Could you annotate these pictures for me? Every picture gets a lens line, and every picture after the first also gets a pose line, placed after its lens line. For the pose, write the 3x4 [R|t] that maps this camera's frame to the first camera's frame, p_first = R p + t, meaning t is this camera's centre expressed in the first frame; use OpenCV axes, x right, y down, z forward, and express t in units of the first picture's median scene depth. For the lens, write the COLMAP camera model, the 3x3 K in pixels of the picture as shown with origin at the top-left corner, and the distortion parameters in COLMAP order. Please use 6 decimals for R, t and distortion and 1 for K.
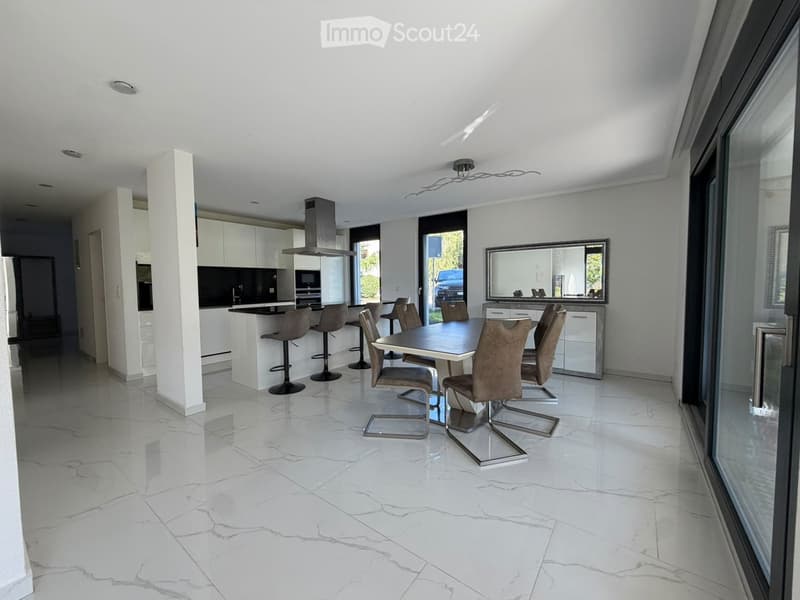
lens RADIAL K [[316.6, 0, 401.8], [0, 316.6, 297.7], [0, 0, 1]] dist [0.000647, 0.000122]
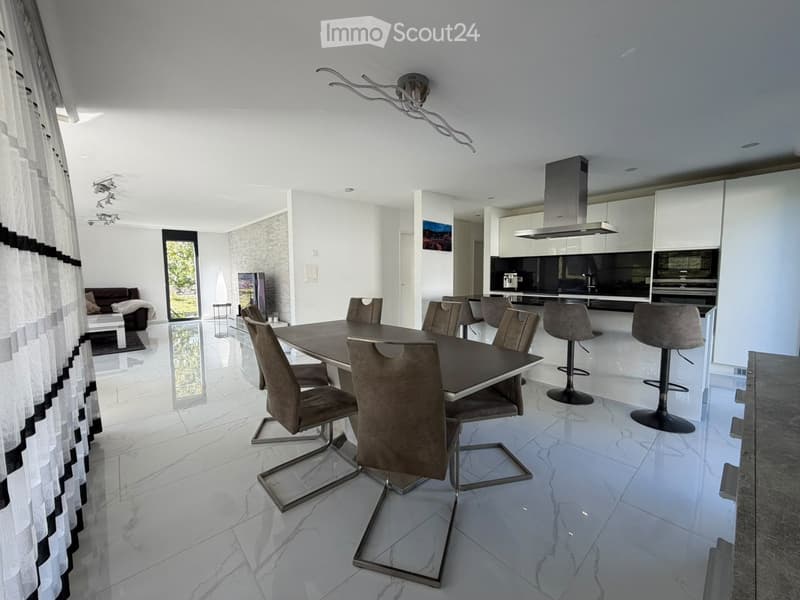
lens RADIAL K [[316.6, 0, 401.8], [0, 316.6, 297.7], [0, 0, 1]] dist [0.000647, 0.000122]
pose [[-0.211471, 0.086680, -0.973533, 0.456000], [-0.041474, 0.994367, 0.097544, -0.033009], [0.976504, 0.061004, -0.206685, 0.610296]]
